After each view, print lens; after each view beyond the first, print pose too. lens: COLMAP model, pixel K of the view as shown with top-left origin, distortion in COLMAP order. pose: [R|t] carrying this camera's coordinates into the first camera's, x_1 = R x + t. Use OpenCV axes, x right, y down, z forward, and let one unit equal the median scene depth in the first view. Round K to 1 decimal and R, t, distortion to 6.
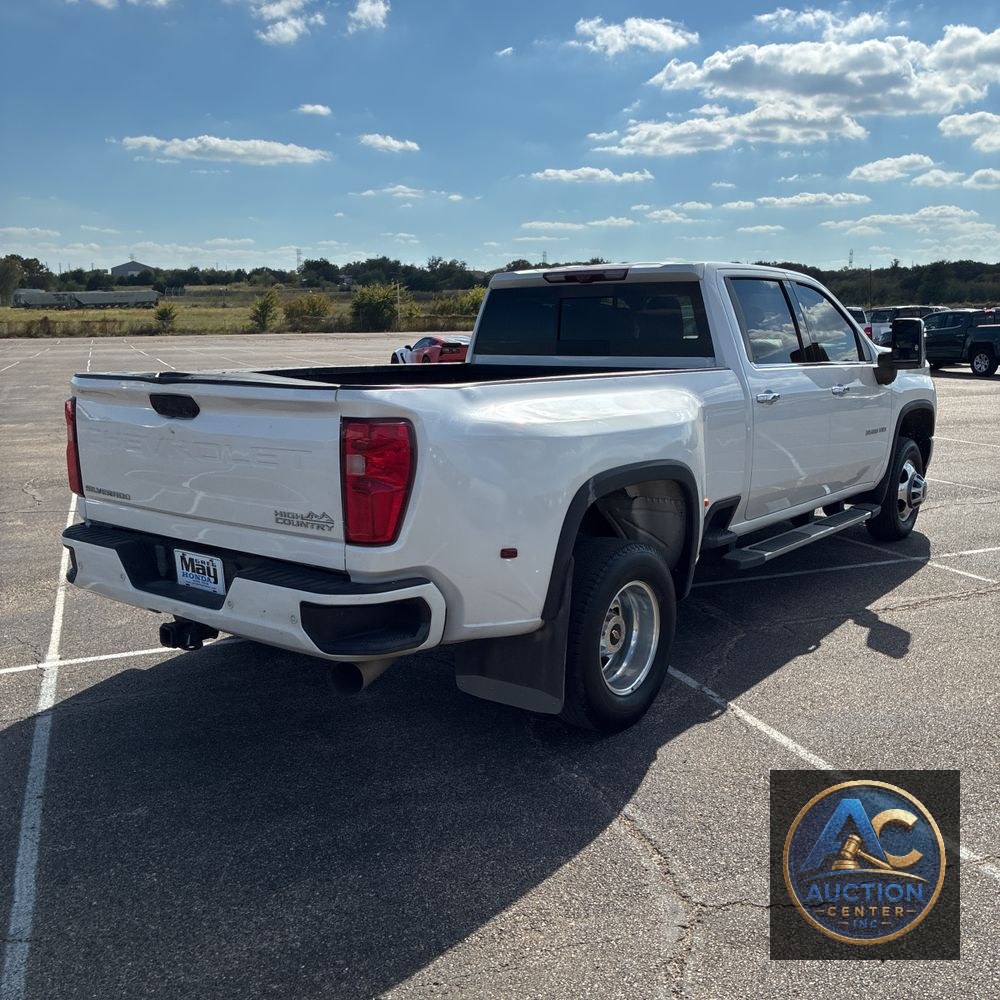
lens RADIAL K [[1036.4, 0, 515.1], [0, 1036.4, 520.2], [0, 0, 1]] dist [0.007272, 0.001832]
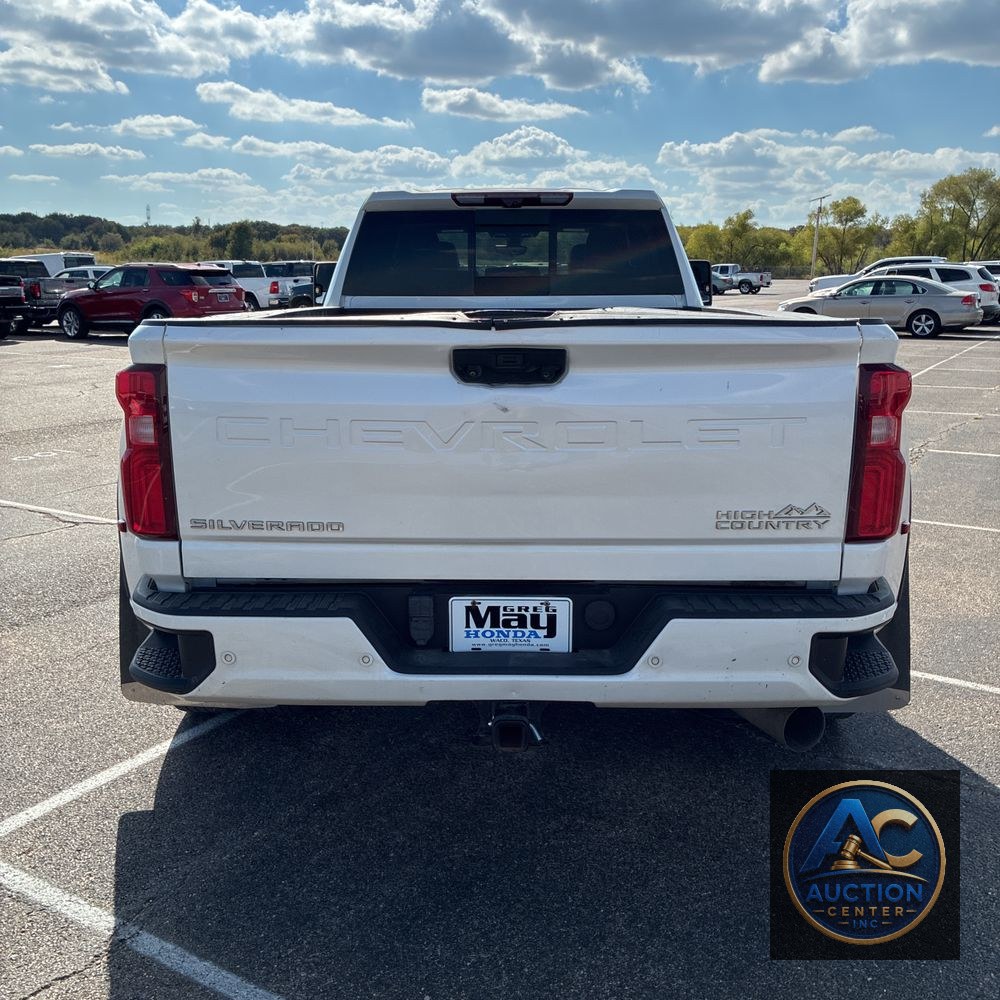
lens RADIAL K [[1019.2, 0, 483.4], [0, 1019.2, 495.4], [0, 0, 1]] dist [0.034850, -0.007857]
pose [[0.798259, -0.117592, 0.590724, -0.023897], [0.106351, 0.992865, 0.053930, -0.002296], [-0.592851, 0.019774, 0.805070, 0.017586]]
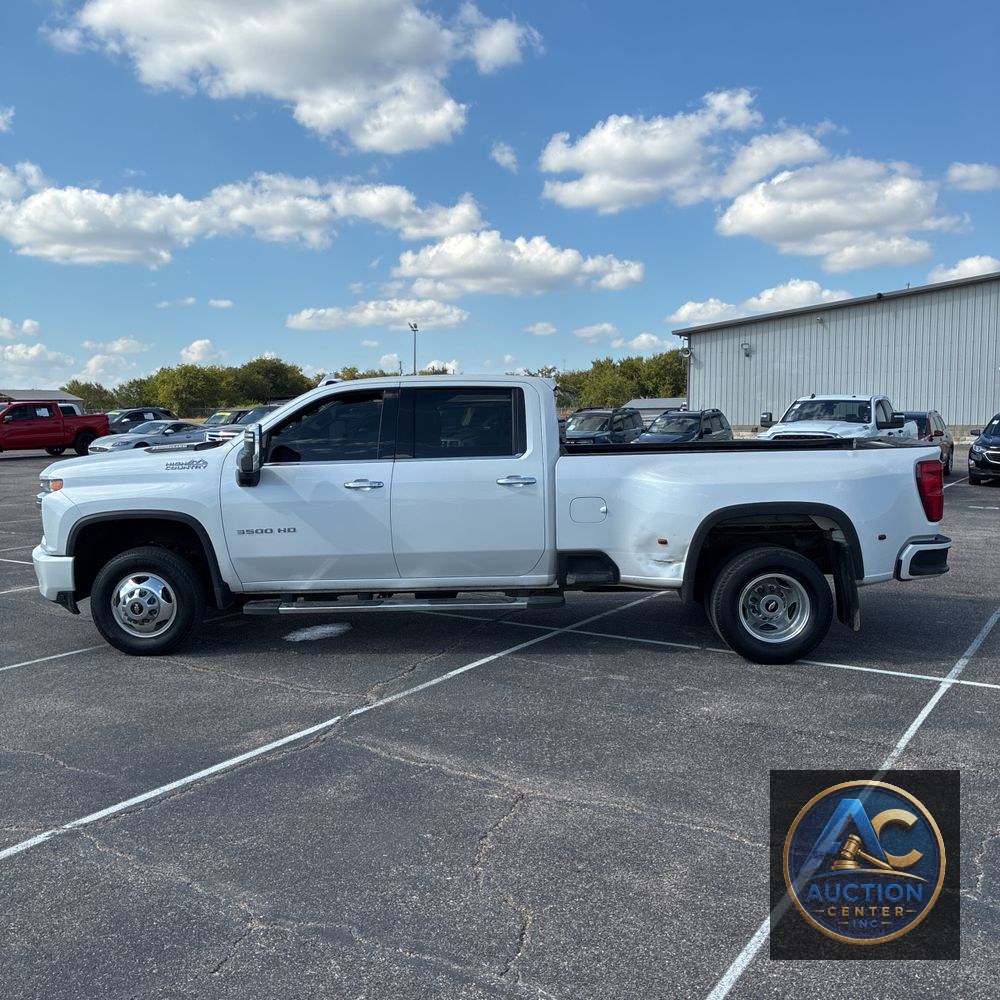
lens RADIAL K [[1033.9, 0, 486.2], [0, 1033.9, 516.5], [0, 0, 1]] dist [0.021491, -0.007658]
pose [[-0.583667, -0.069587, 0.809006, -0.052073], [0.170426, 0.963630, 0.205843, -0.019025], [-0.793906, 0.258019, -0.550580, 0.096710]]
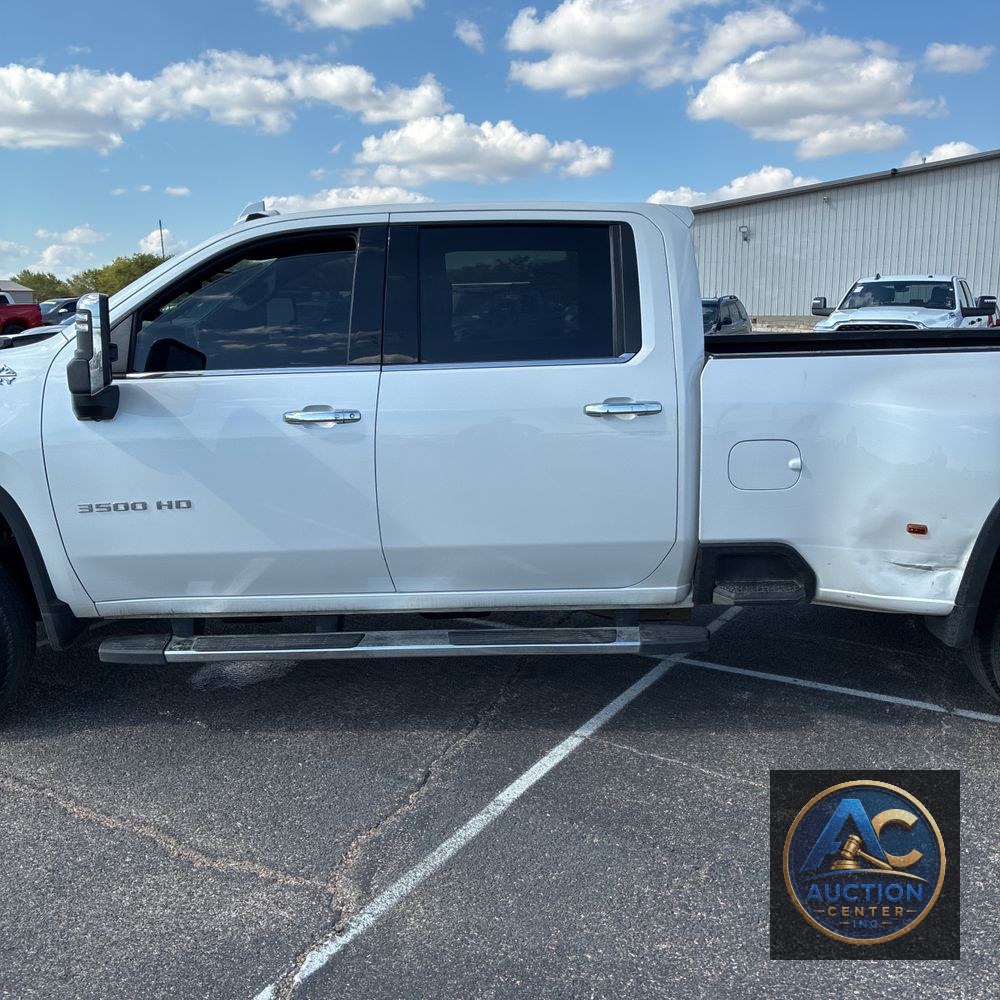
lens RADIAL K [[1033.9, 0, 486.2], [0, 1033.9, 516.5], [0, 0, 1]] dist [0.021491, -0.007658]
pose [[-0.609422, -0.145796, 0.779325, -0.024676], [0.168862, 0.936526, 0.307253, -0.015223], [-0.774655, 0.318846, -0.546120, 0.081717]]
